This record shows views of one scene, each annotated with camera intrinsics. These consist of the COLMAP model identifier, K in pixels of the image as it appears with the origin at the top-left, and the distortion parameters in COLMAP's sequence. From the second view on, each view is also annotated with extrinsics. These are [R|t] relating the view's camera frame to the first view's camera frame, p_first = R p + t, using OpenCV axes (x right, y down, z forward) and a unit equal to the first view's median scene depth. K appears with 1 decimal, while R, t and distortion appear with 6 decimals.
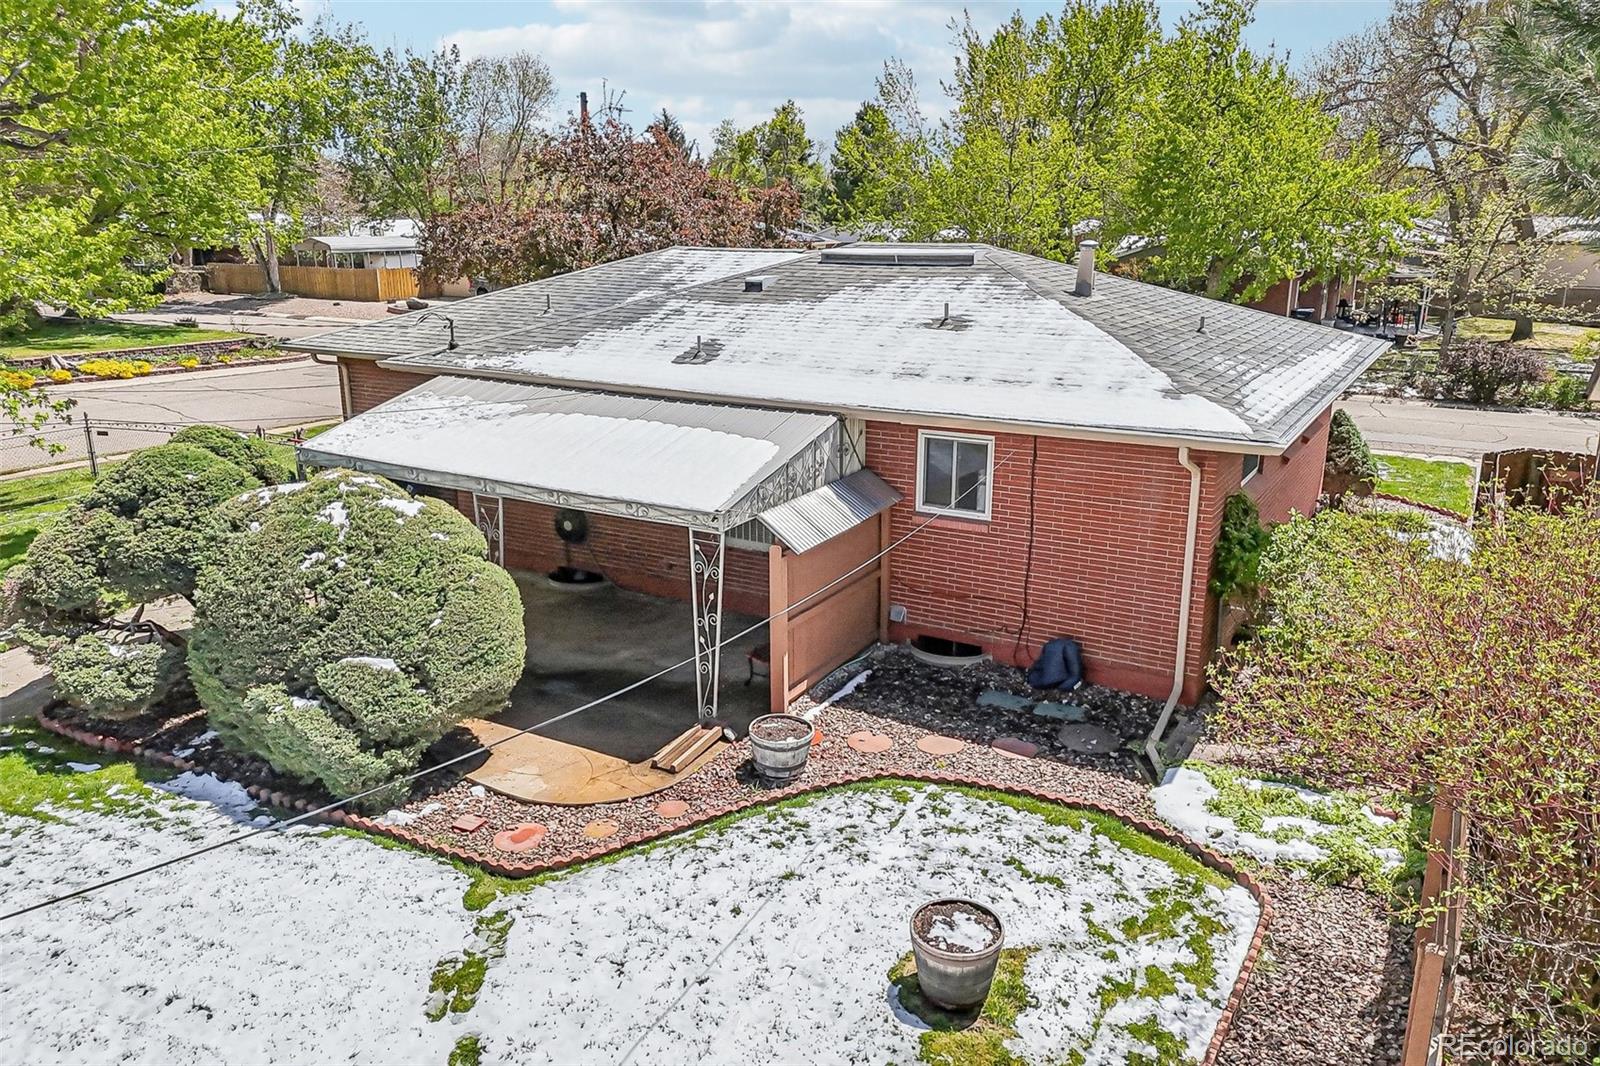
lens RADIAL K [[1166.3, 0, 804.3], [0, 1166.3, 532.8], [0, 0, 1]] dist [0.072347, -0.076290]
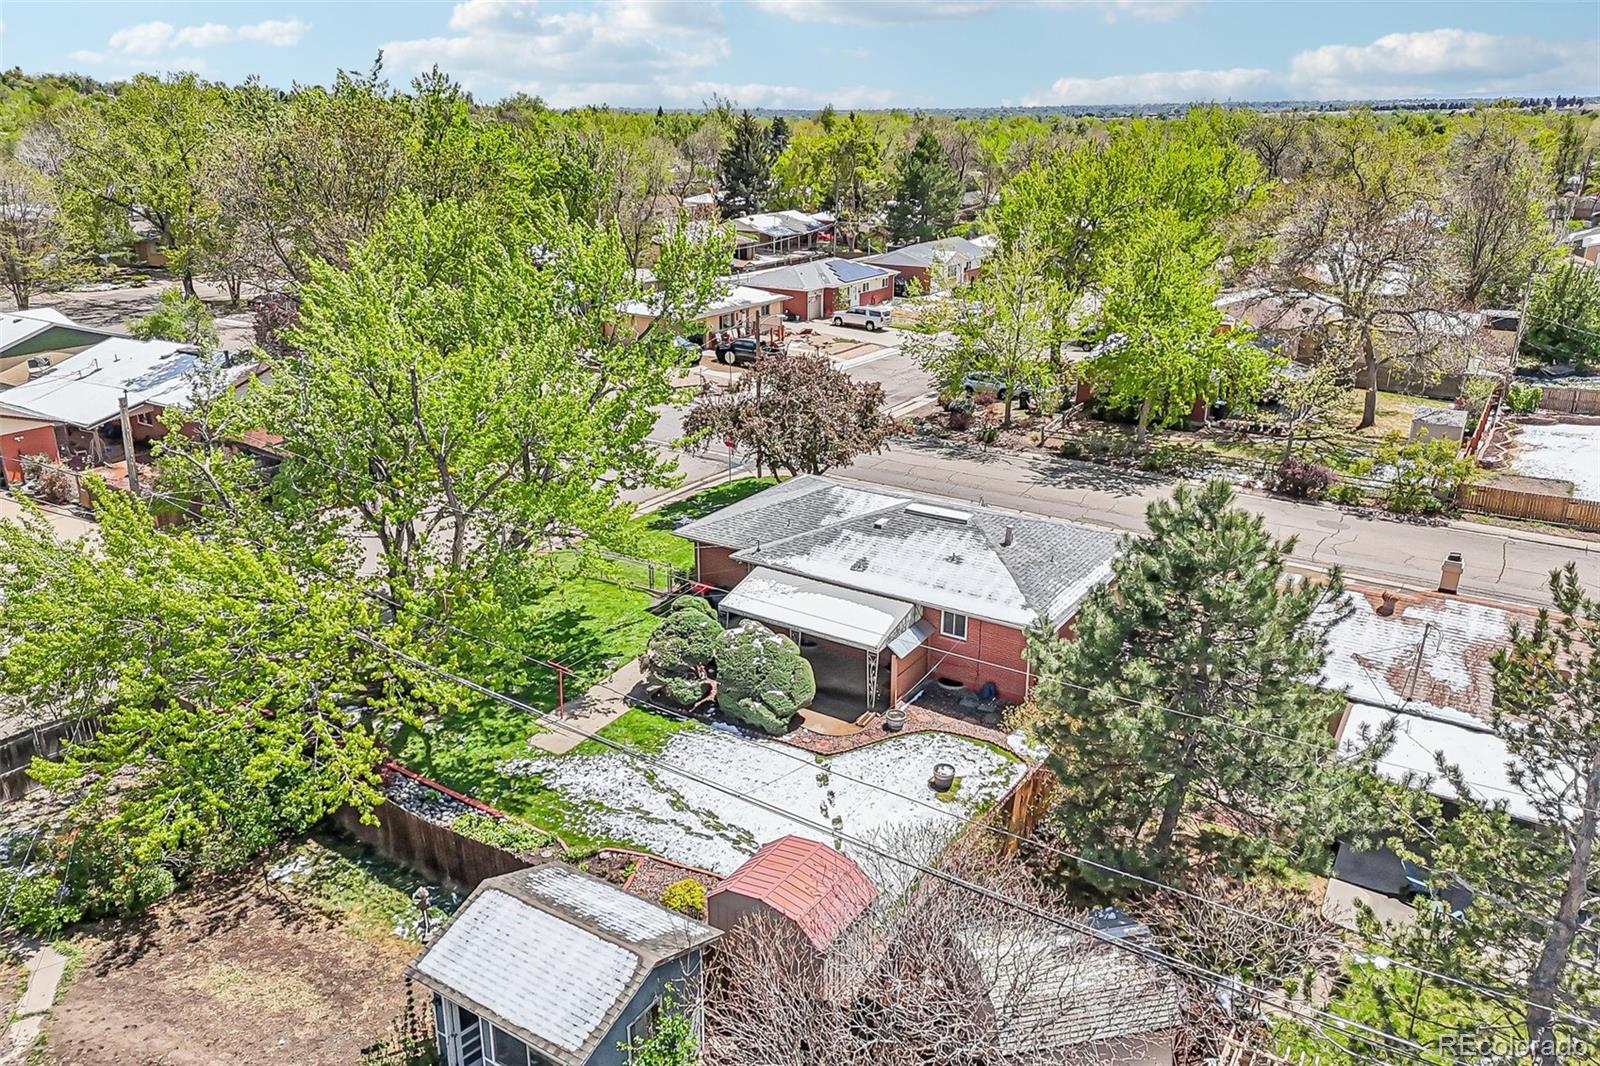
lens RADIAL K [[1144.0, 0, 807.6], [0, 1144.0, 526.4], [0, 0, 1]] dist [0.119156, -0.154811]
pose [[0.999196, 0.019126, -0.035226, -0.161029], [-0.016756, 0.997653, 0.066387, -0.556443], [0.036413, -0.065743, 0.997172, -2.140721]]
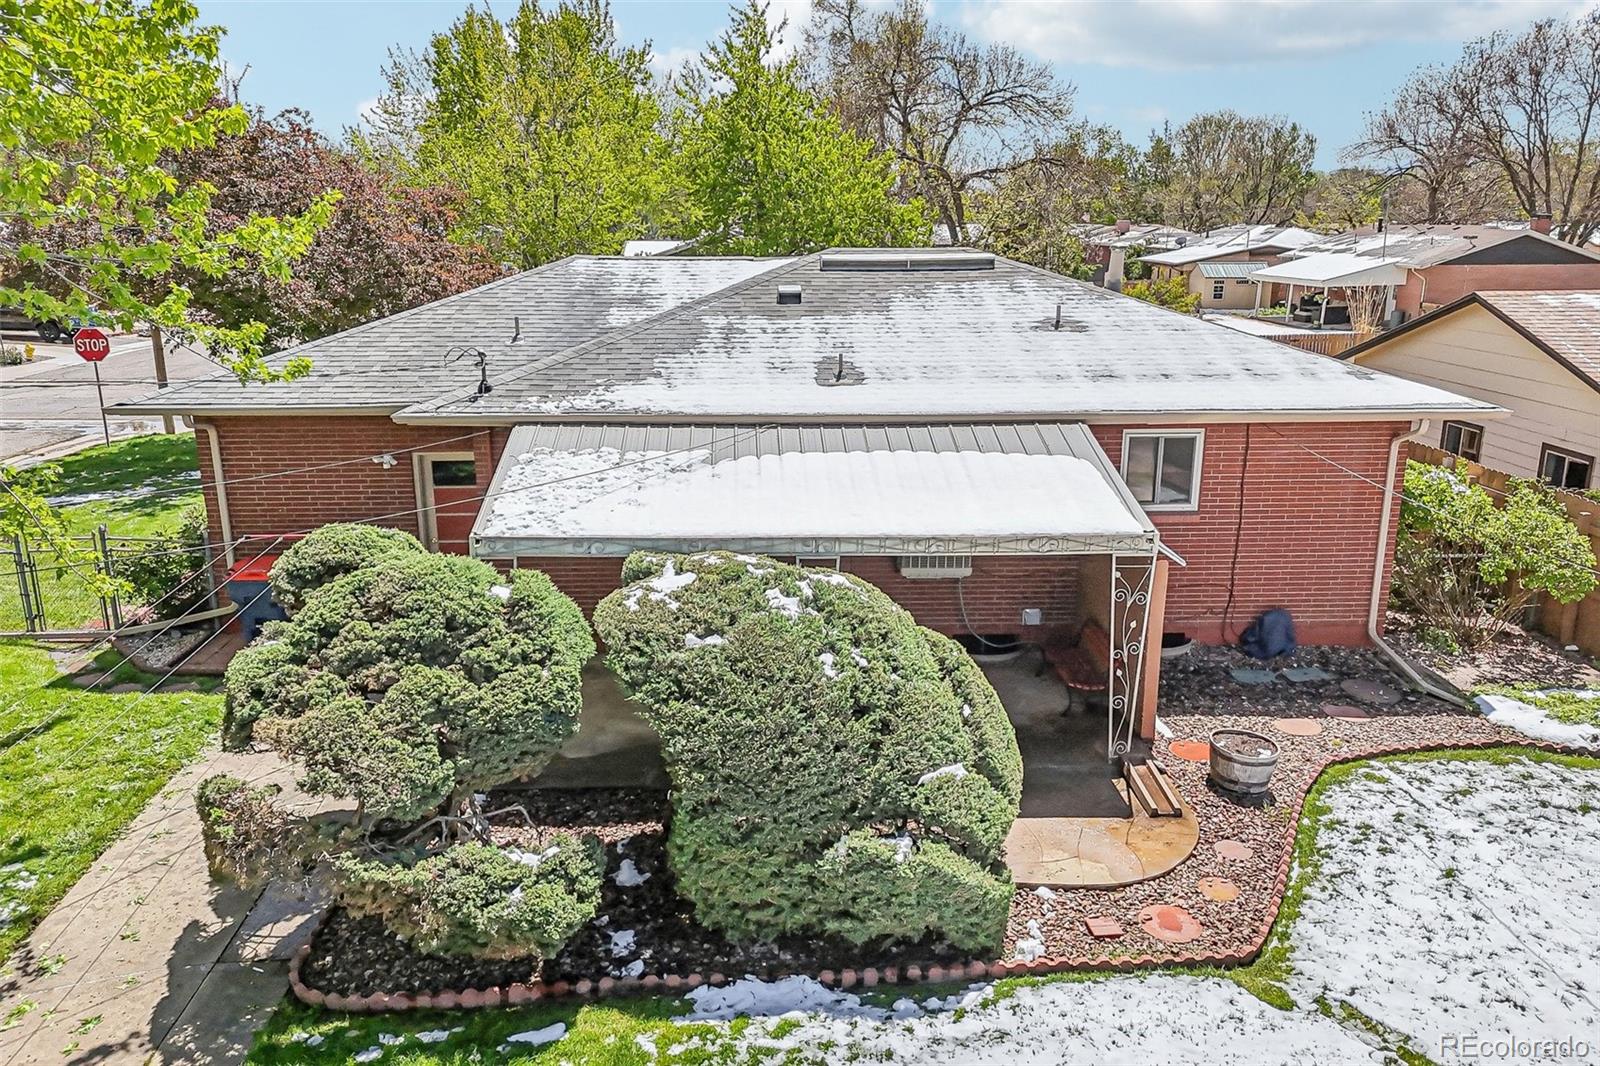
lens RADIAL K [[1166.3, 0, 804.3], [0, 1166.3, 532.8], [0, 0, 1]] dist [0.072347, -0.076290]
pose [[0.845718, -0.139236, 0.515145, -0.797709], [0.141520, 0.989314, 0.035063, -0.090163], [-0.514523, 0.043250, 0.856385, 0.335161]]
